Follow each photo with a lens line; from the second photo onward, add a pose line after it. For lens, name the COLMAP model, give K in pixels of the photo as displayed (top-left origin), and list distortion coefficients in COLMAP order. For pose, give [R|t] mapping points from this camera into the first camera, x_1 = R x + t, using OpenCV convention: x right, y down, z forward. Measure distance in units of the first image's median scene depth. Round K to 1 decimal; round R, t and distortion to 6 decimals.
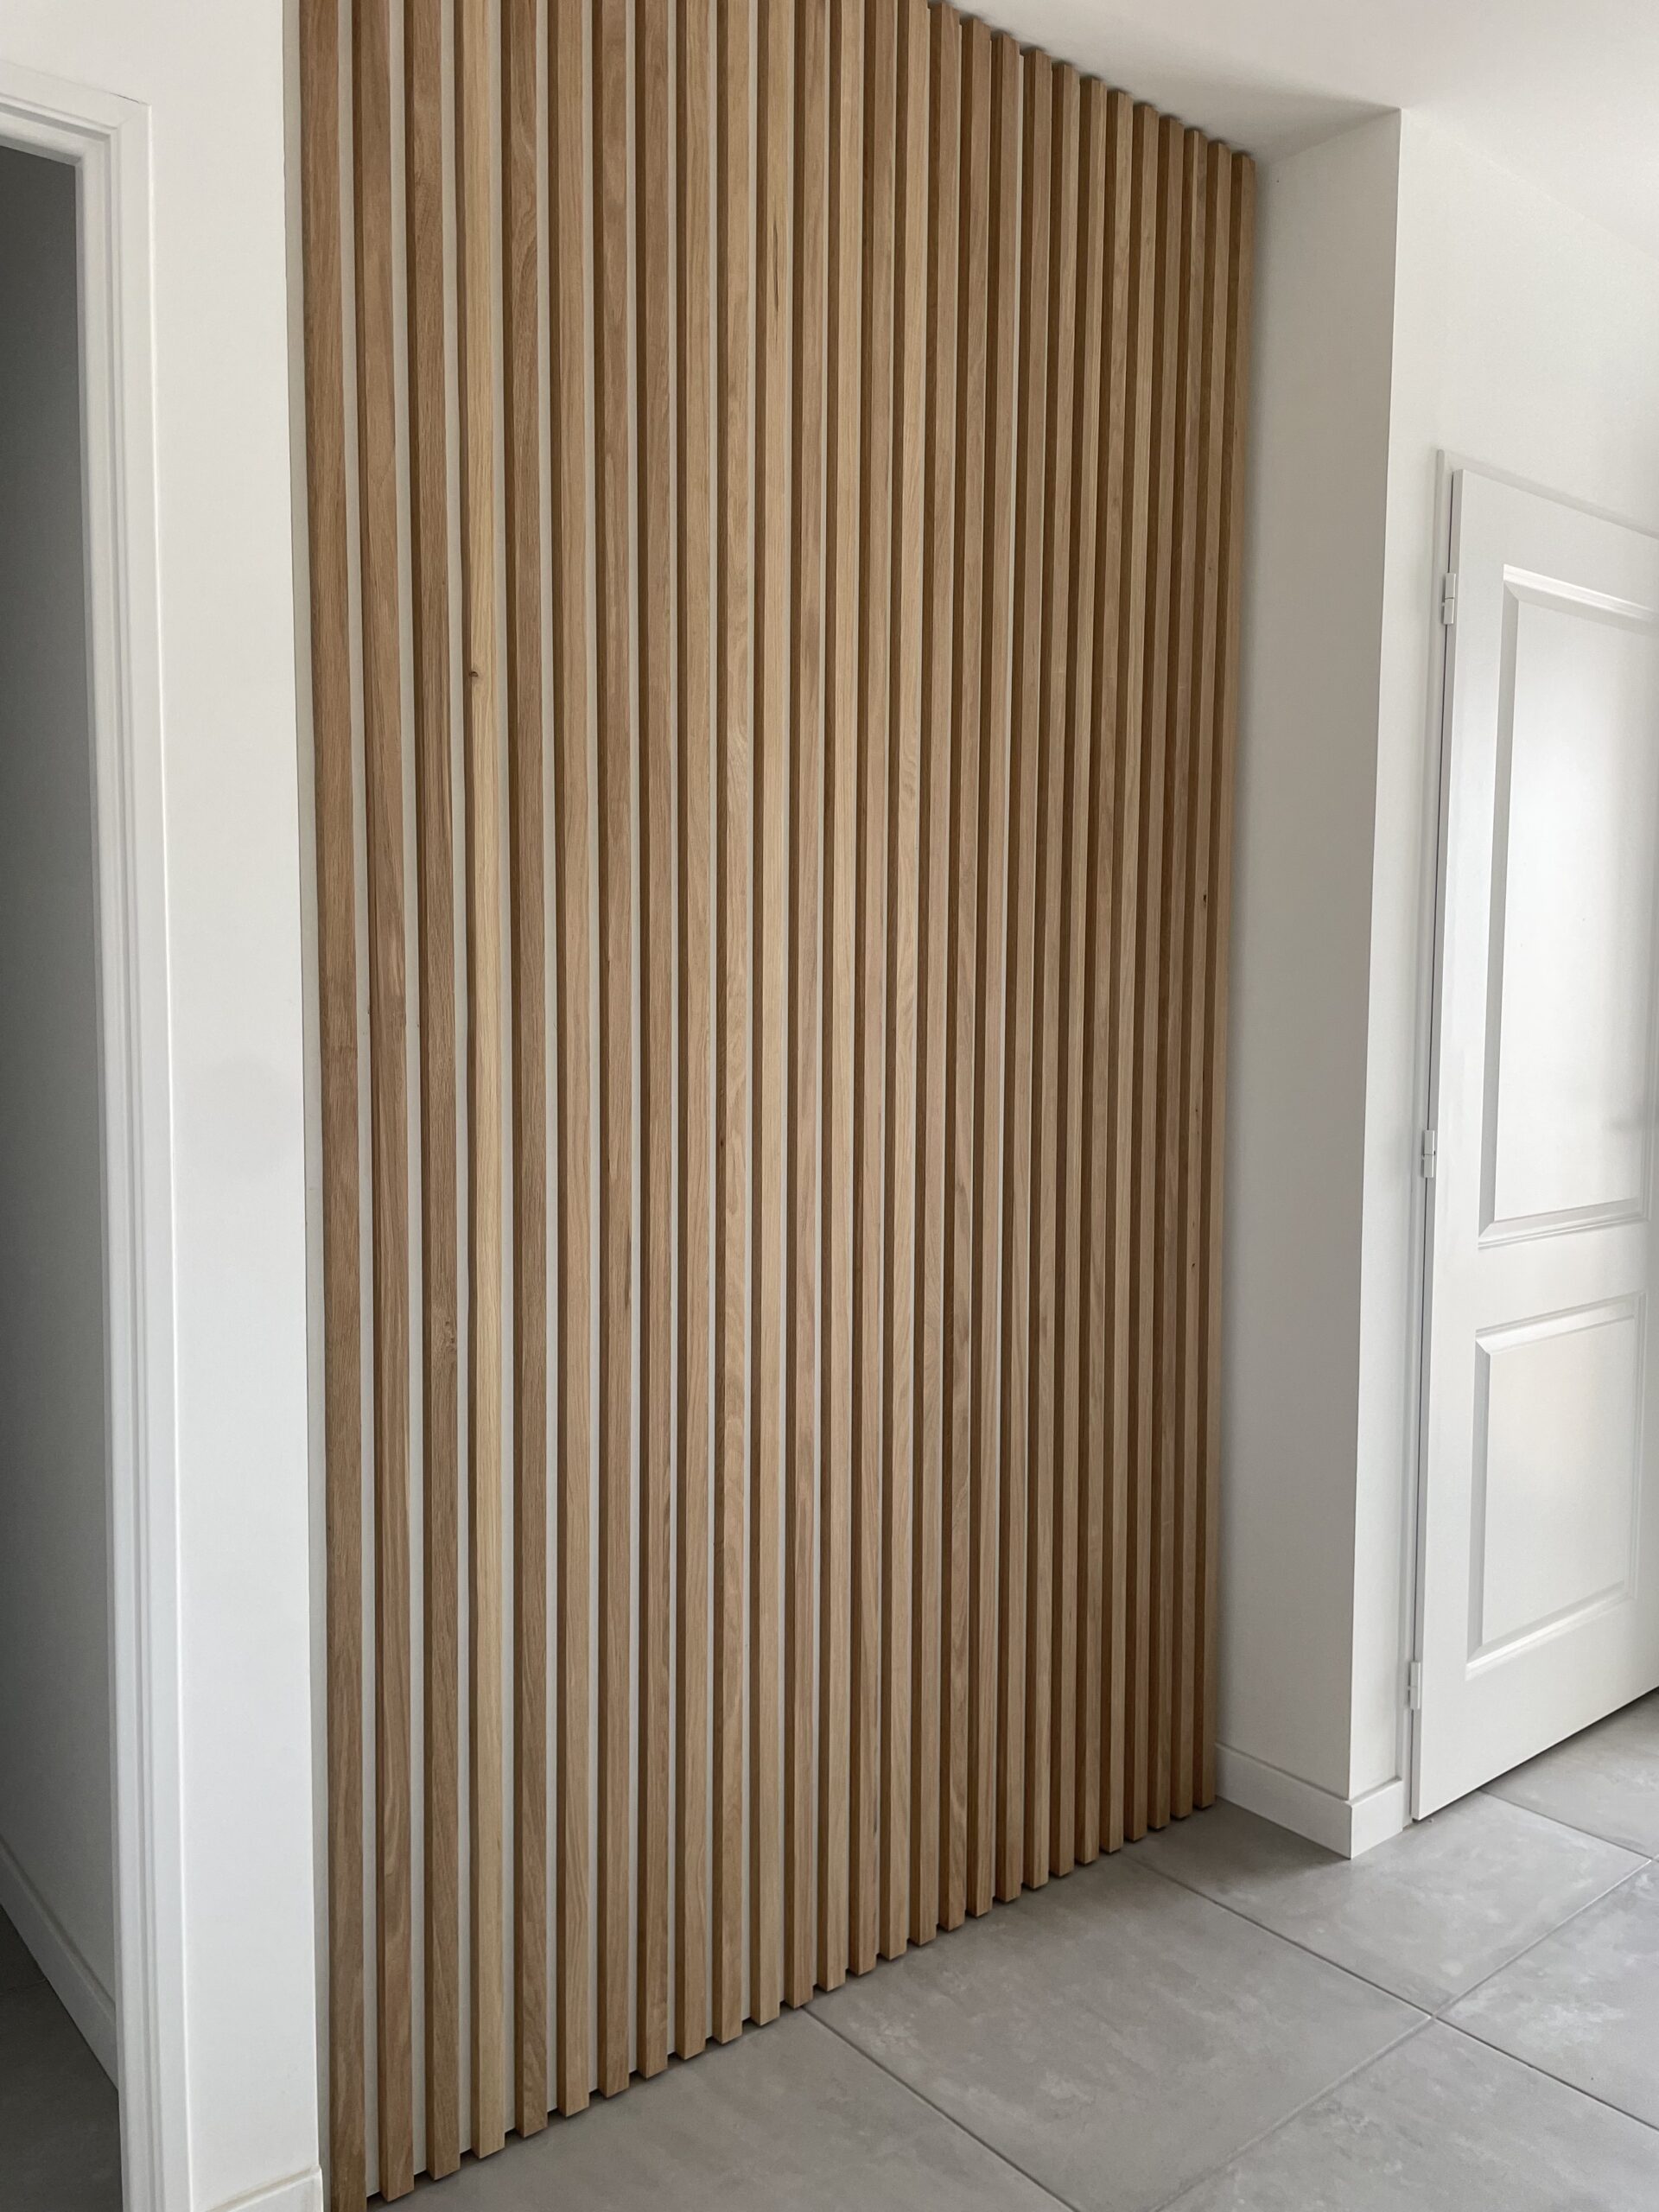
lens RADIAL K [[1686.7, 0, 829.5], [0, 1686.7, 1106.0], [0, 0, 1]] dist [0.072554, -0.100669]
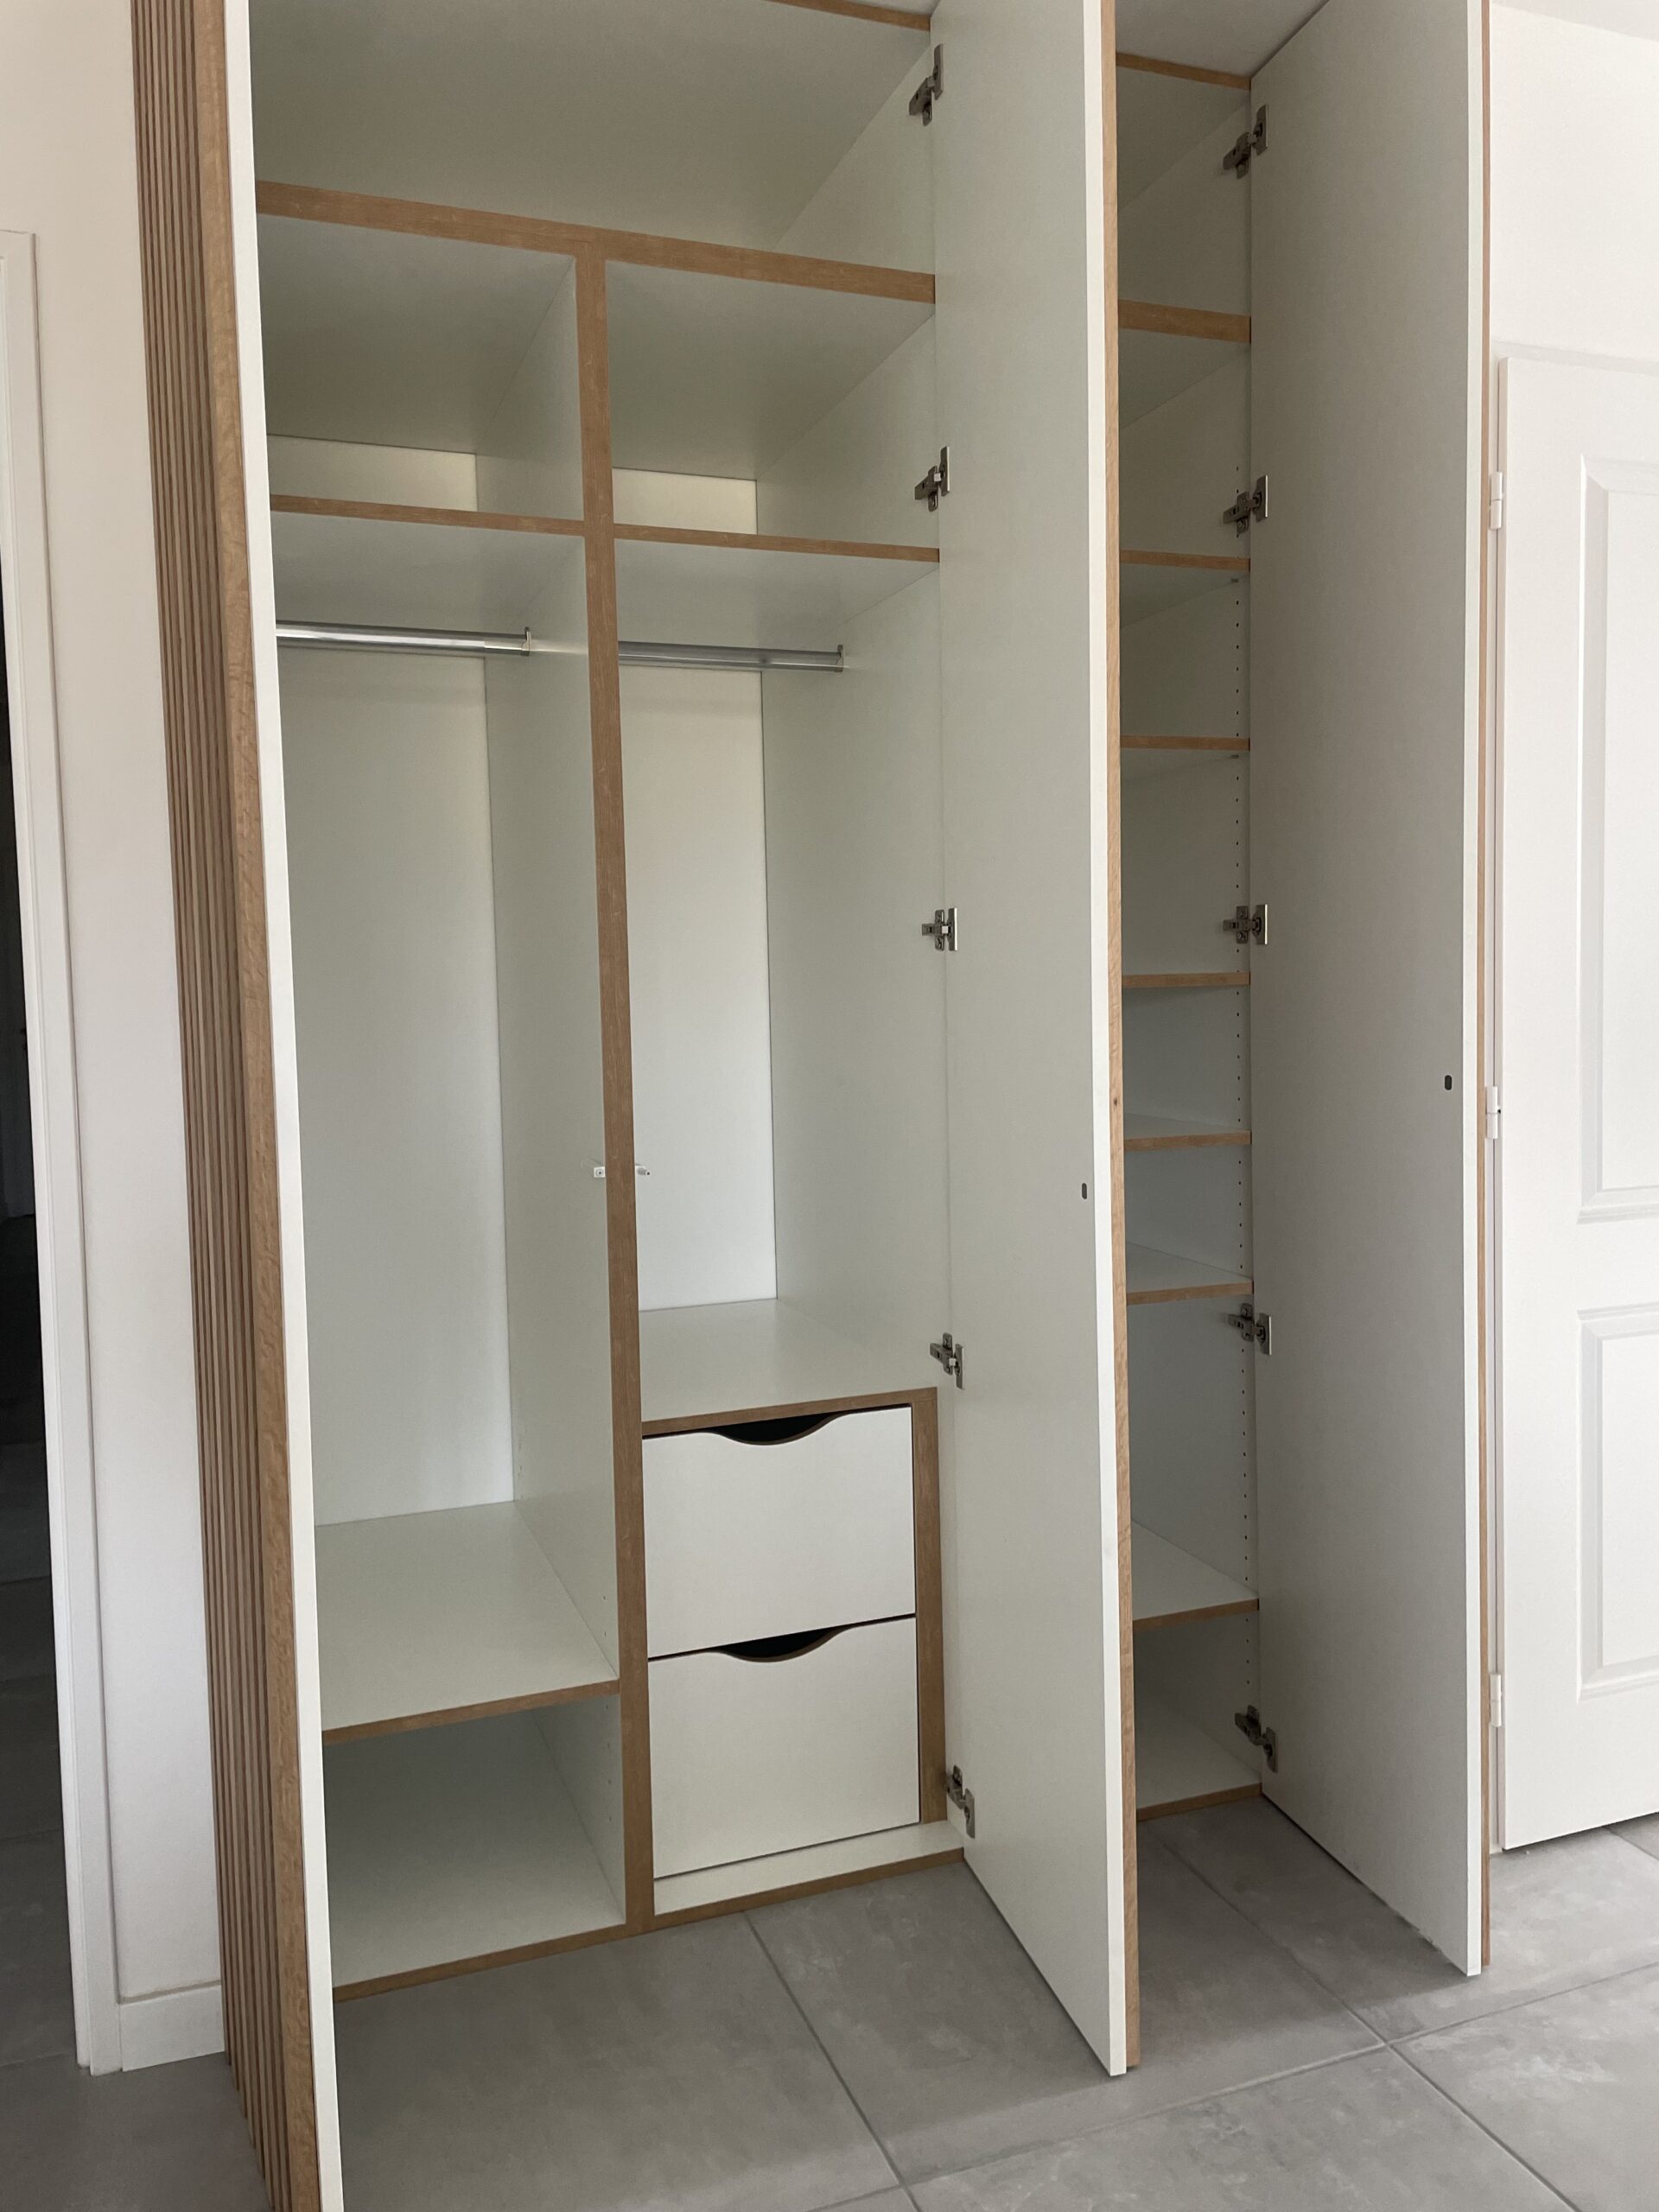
lens RADIAL K [[1682.1, 0, 837.4], [0, 1682.1, 1084.8], [0, 0, 1]] dist [0.075786, -0.103393]
pose [[0.944376, -0.006870, -0.328795, 0.385338], [0.005002, 0.999966, -0.006527, 0.020931], [0.328828, 0.004519, 0.944379, 0.033038]]
